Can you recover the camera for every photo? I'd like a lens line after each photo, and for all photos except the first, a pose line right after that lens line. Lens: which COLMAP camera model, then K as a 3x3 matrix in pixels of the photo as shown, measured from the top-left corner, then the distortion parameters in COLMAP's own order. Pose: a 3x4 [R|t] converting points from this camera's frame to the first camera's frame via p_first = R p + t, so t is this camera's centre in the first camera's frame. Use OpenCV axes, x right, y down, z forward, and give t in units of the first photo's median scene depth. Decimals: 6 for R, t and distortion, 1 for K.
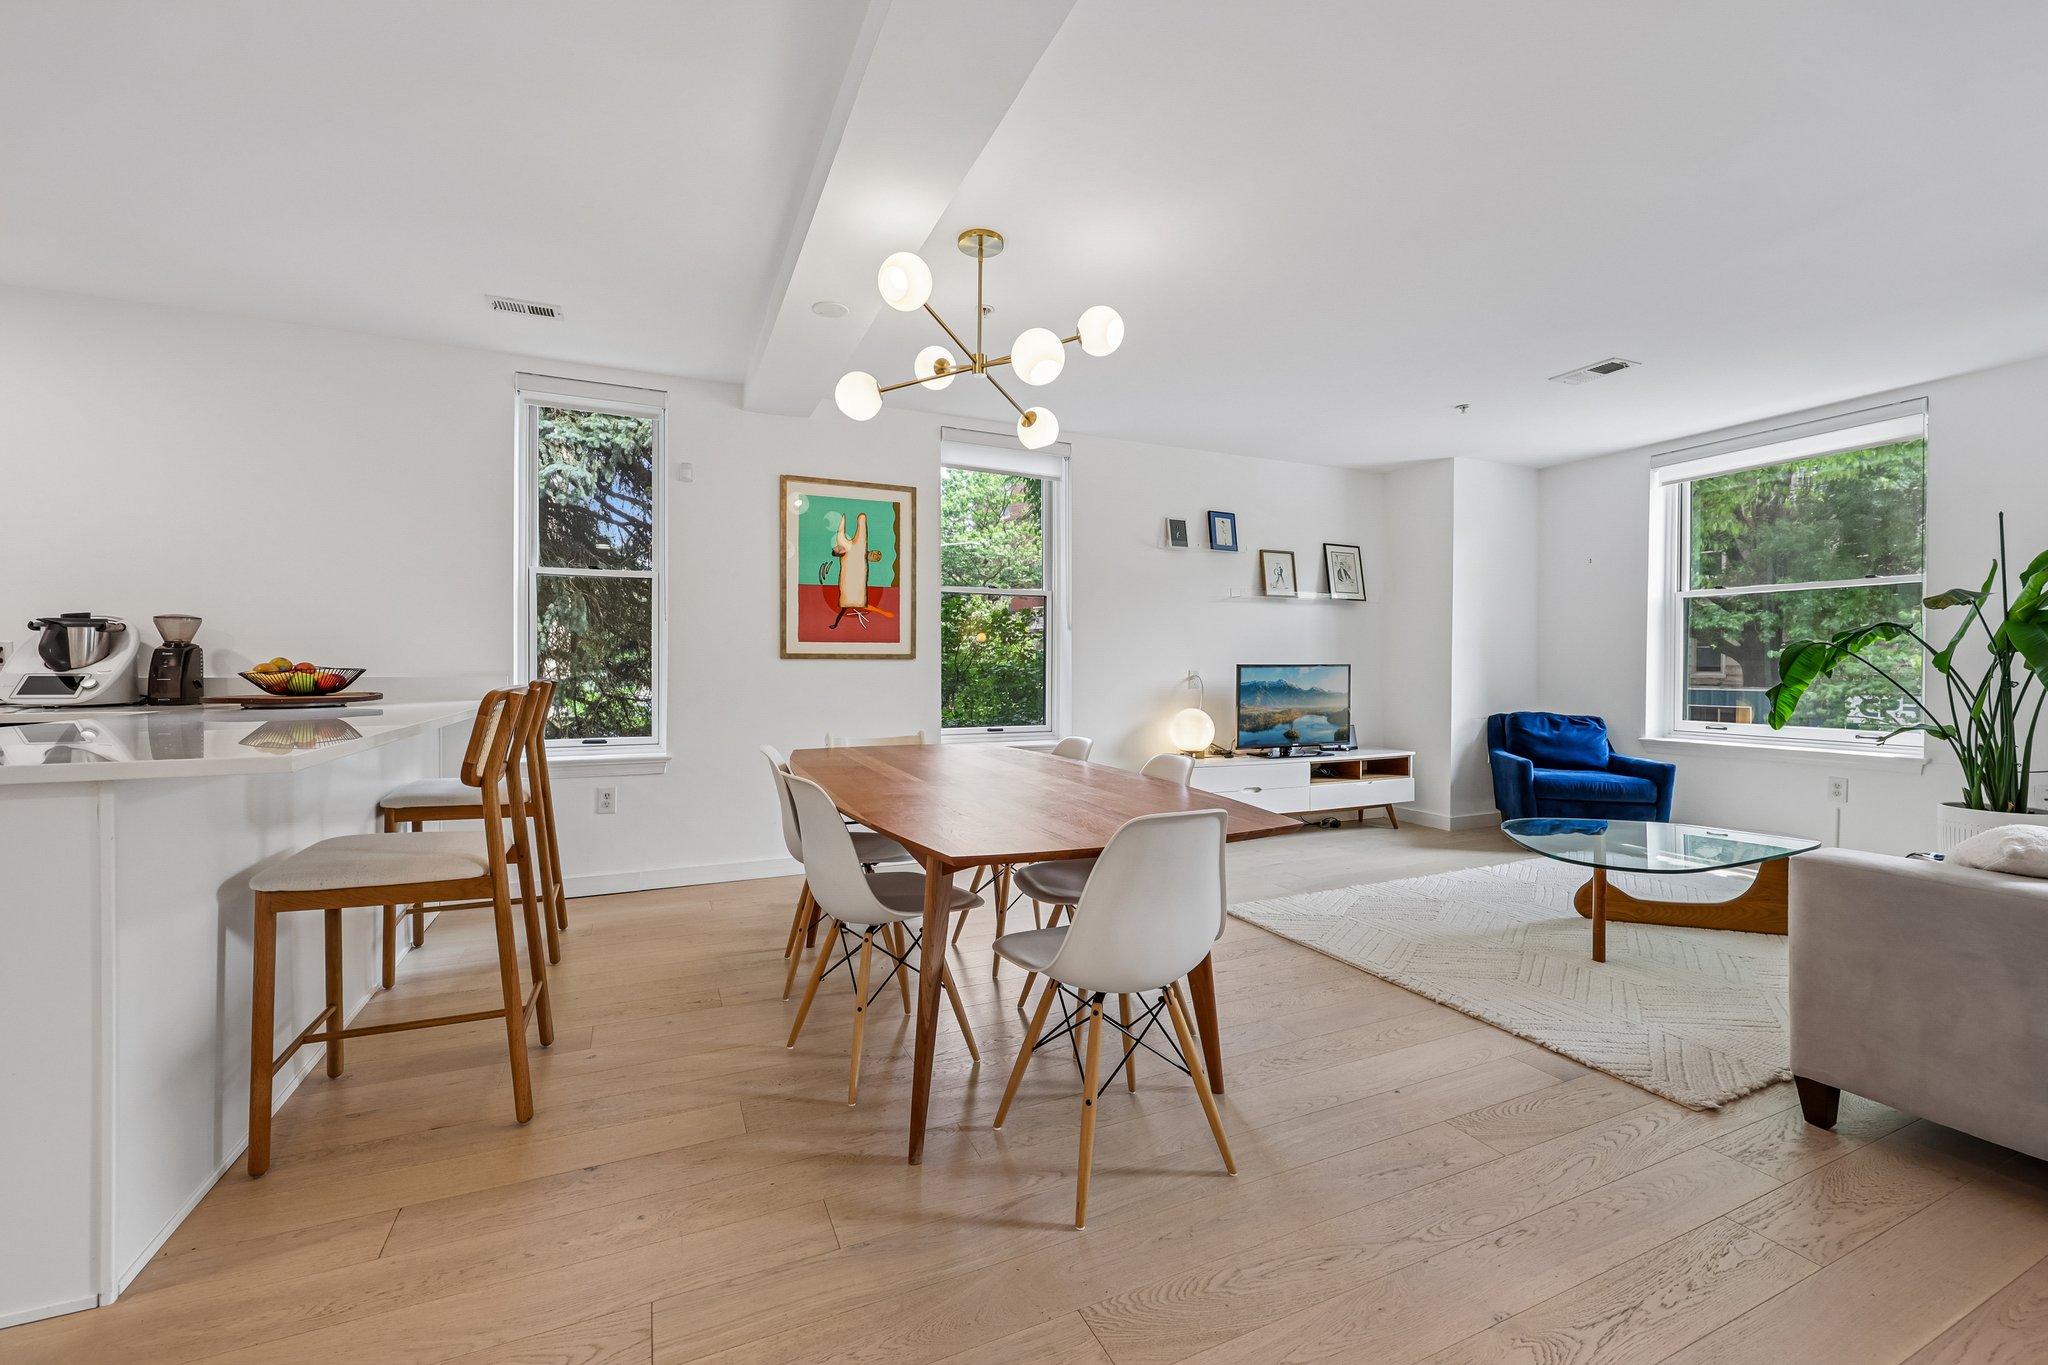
lens RADIAL K [[826.6, 0, 1021.3], [0, 826.6, 672.0], [0, 0, 1]] dist [0.002490, -0.000564]
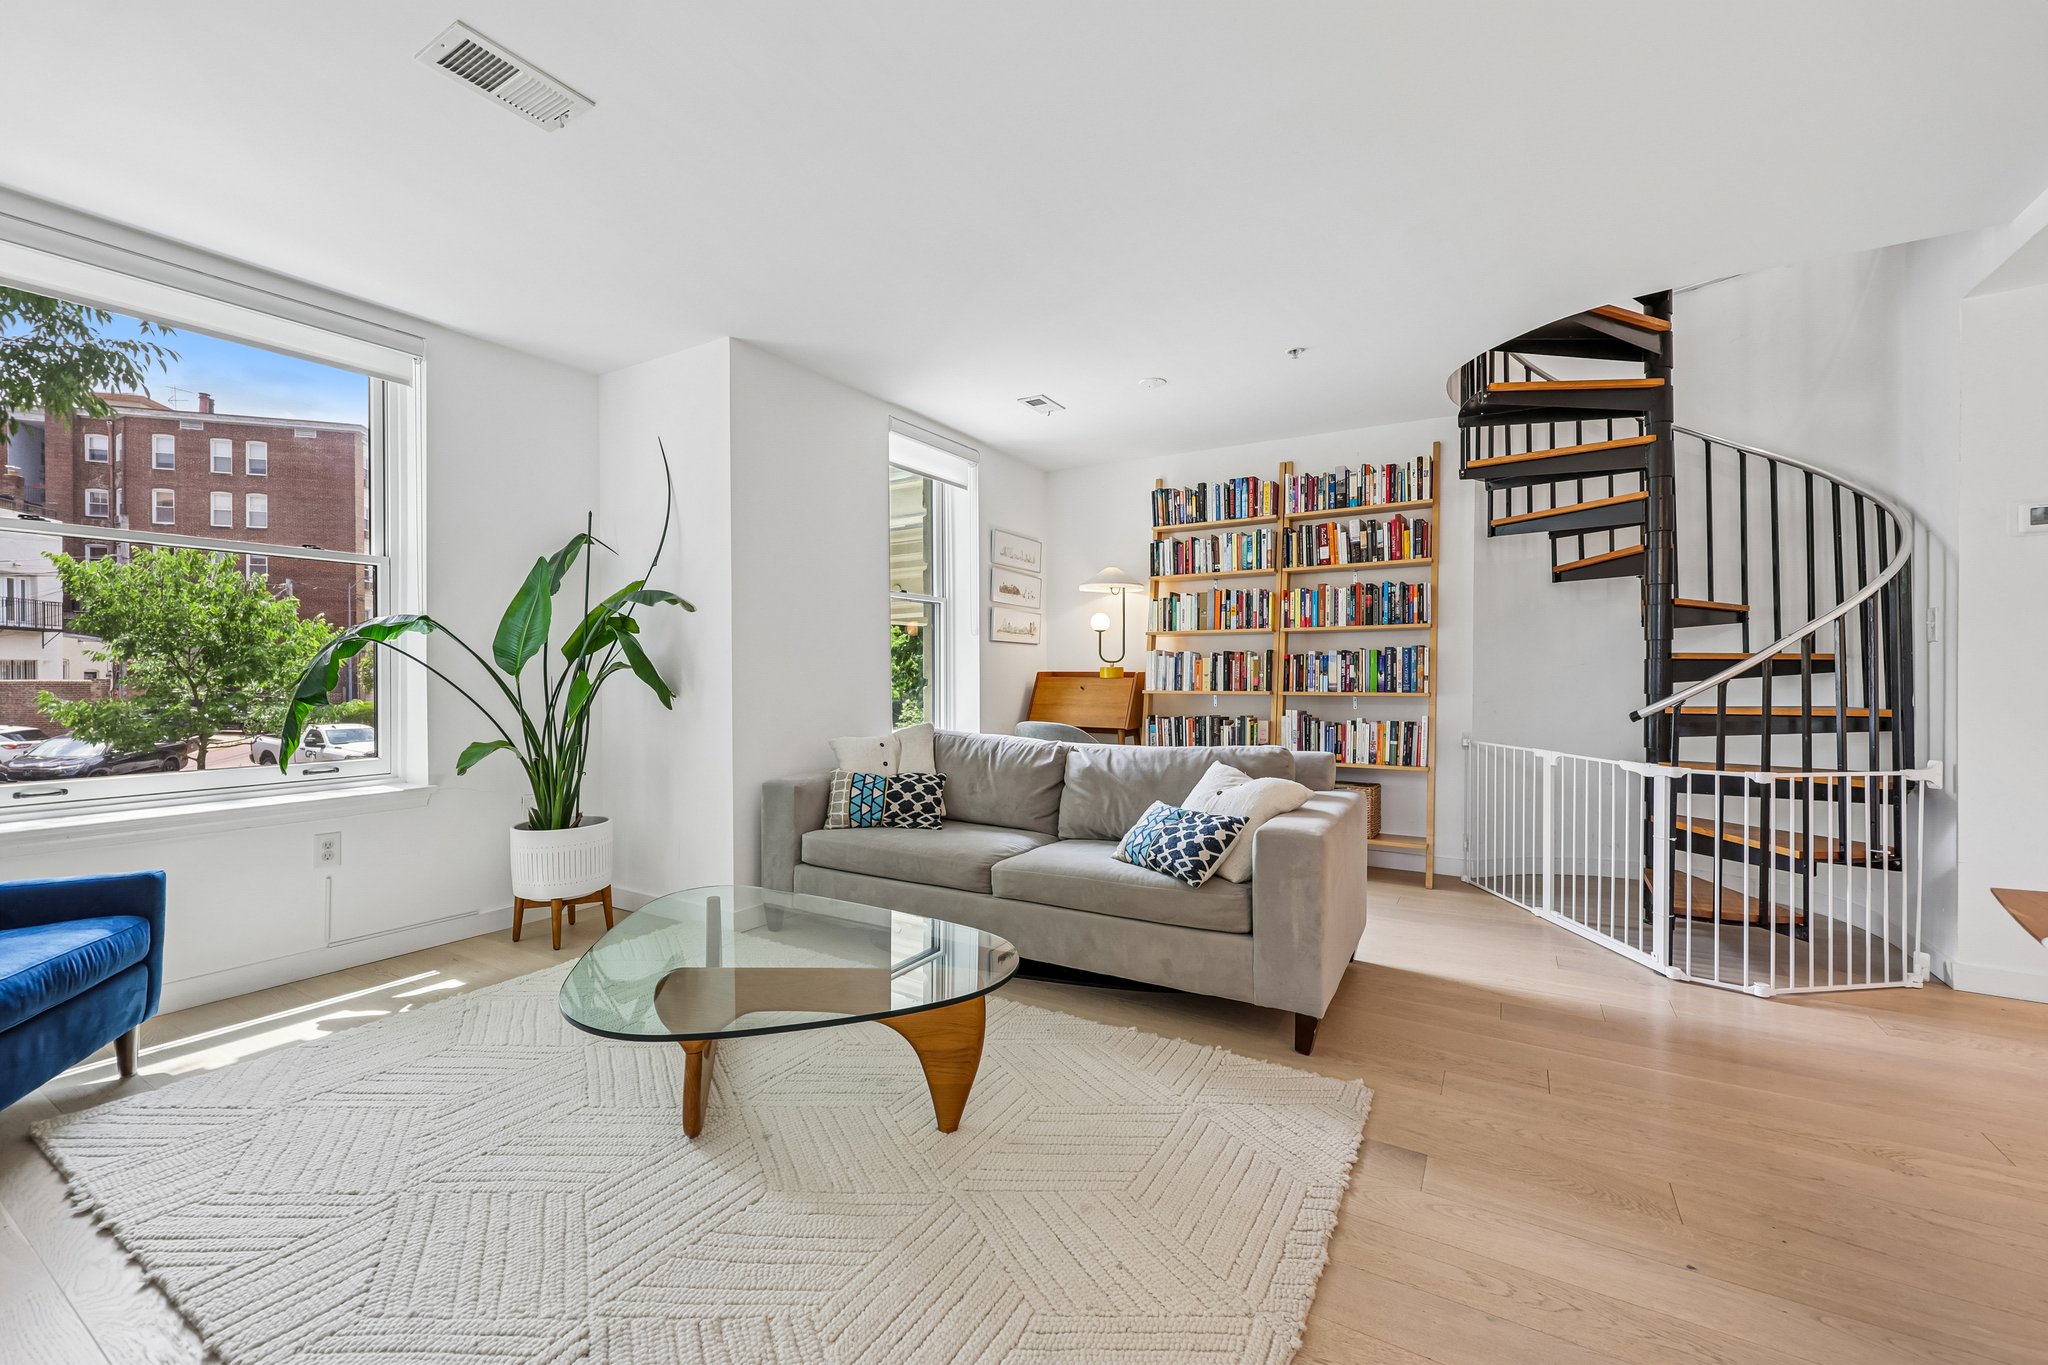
lens RADIAL K [[826.6, 0, 1019.5], [0, 826.6, 678.8], [0, 0, 1]] dist [0.002490, -0.000564]
pose [[-0.565718, -0.009086, 0.824549, 0.094329], [0.004203, 0.999895, 0.013902, -0.008276], [-0.824588, 0.011330, -0.565620, 0.913687]]
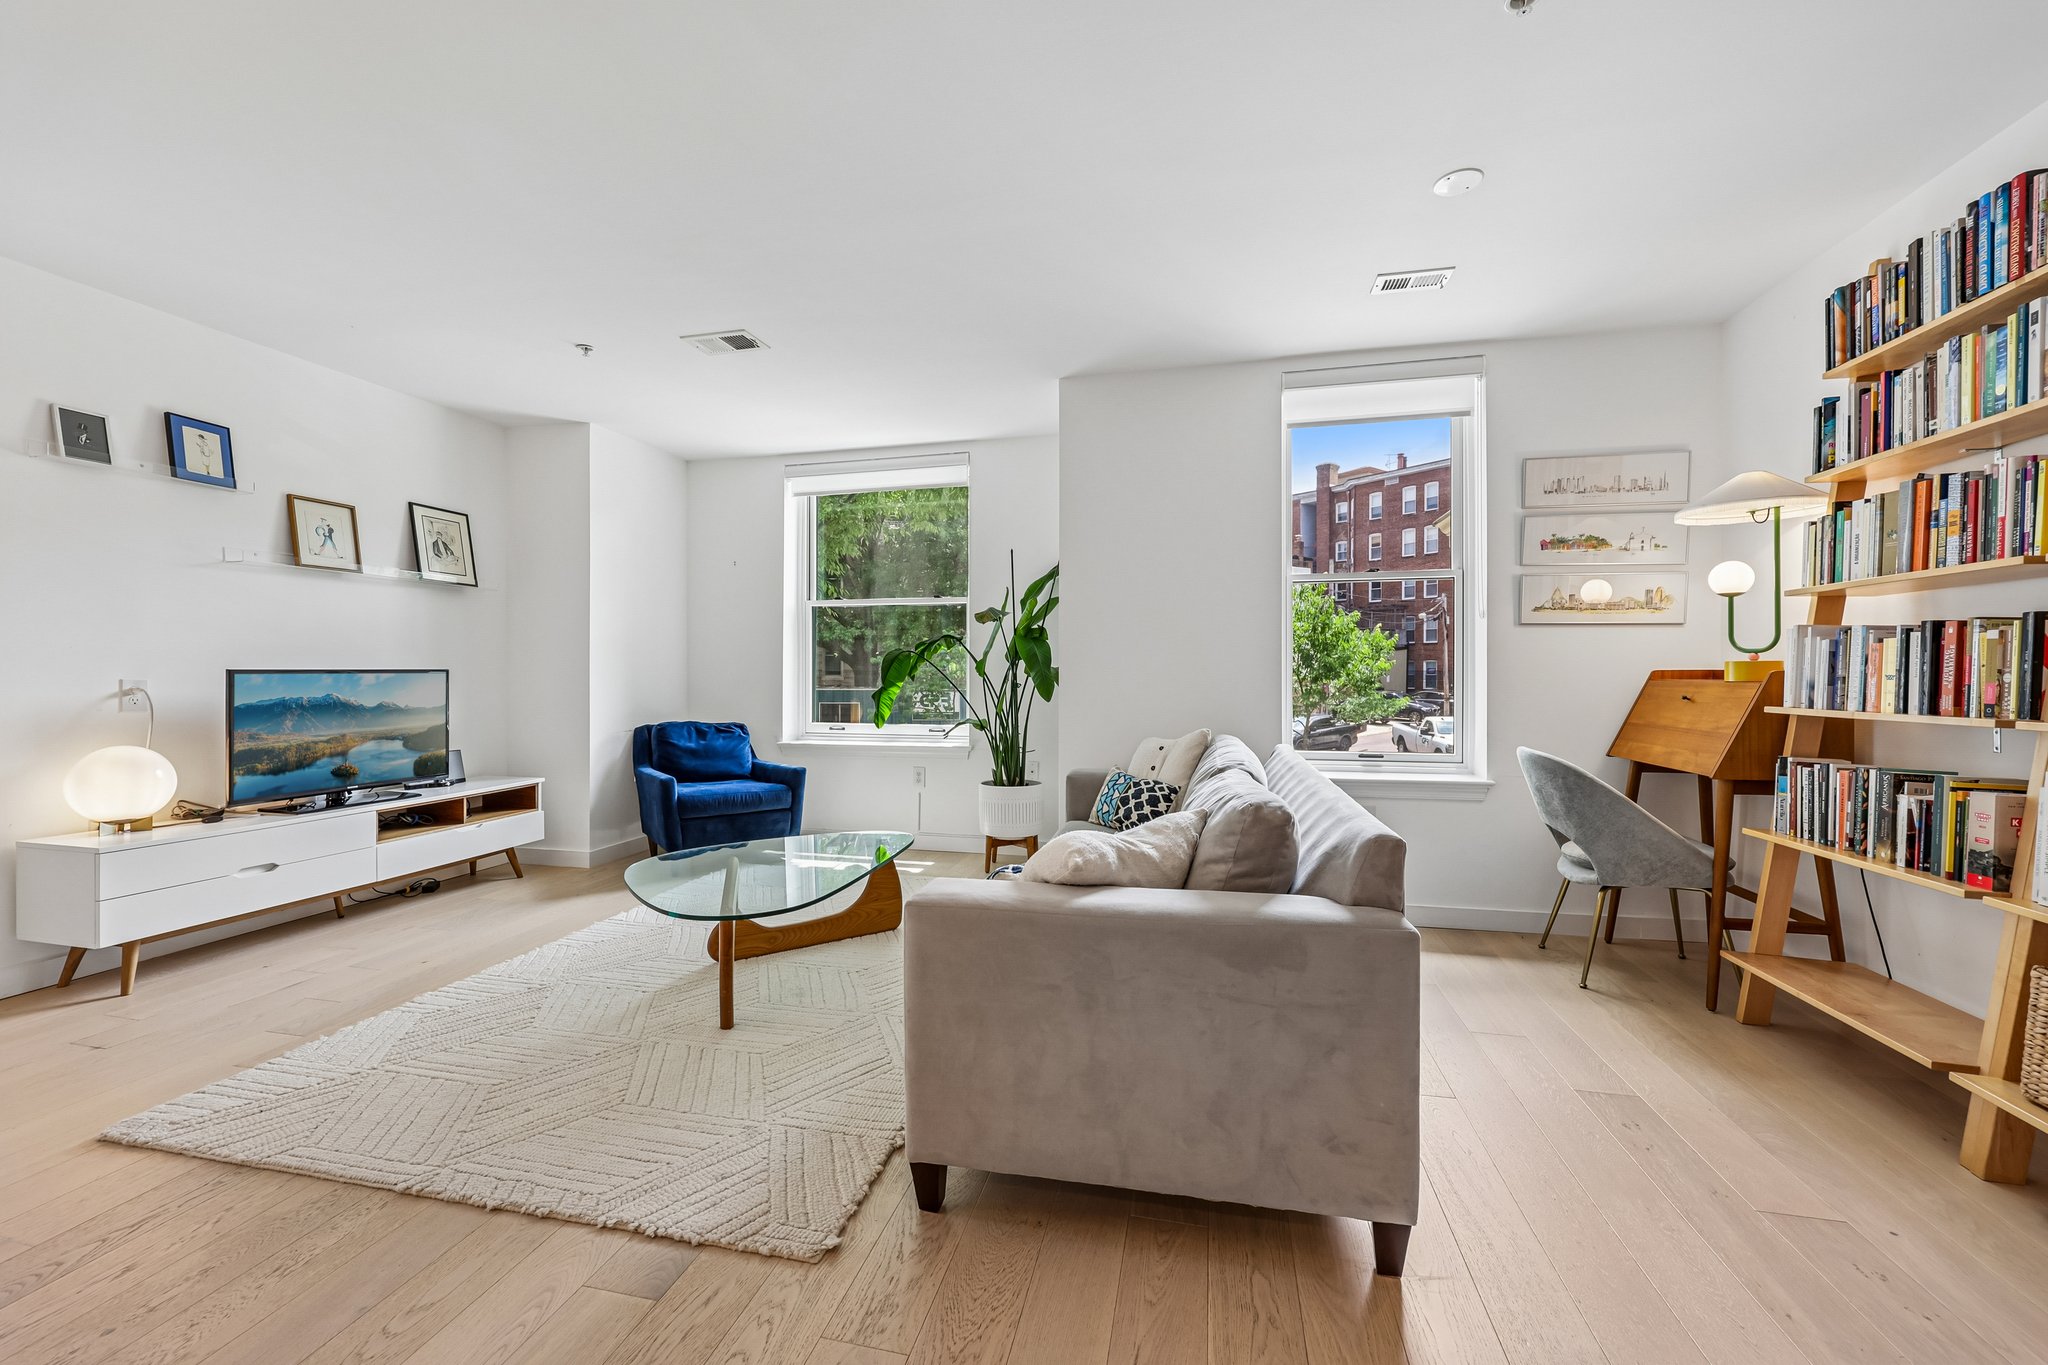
lens RADIAL K [[826.6, 0, 1011.1], [0, 826.6, 680.0], [0, 0, 1]] dist [0.002490, -0.000564]
pose [[0.618148, -0.010325, 0.785994, 0.157449], [0.006990, 0.999946, 0.007639, -0.002370], [-0.786031, 0.000772, 0.618187, 0.183629]]
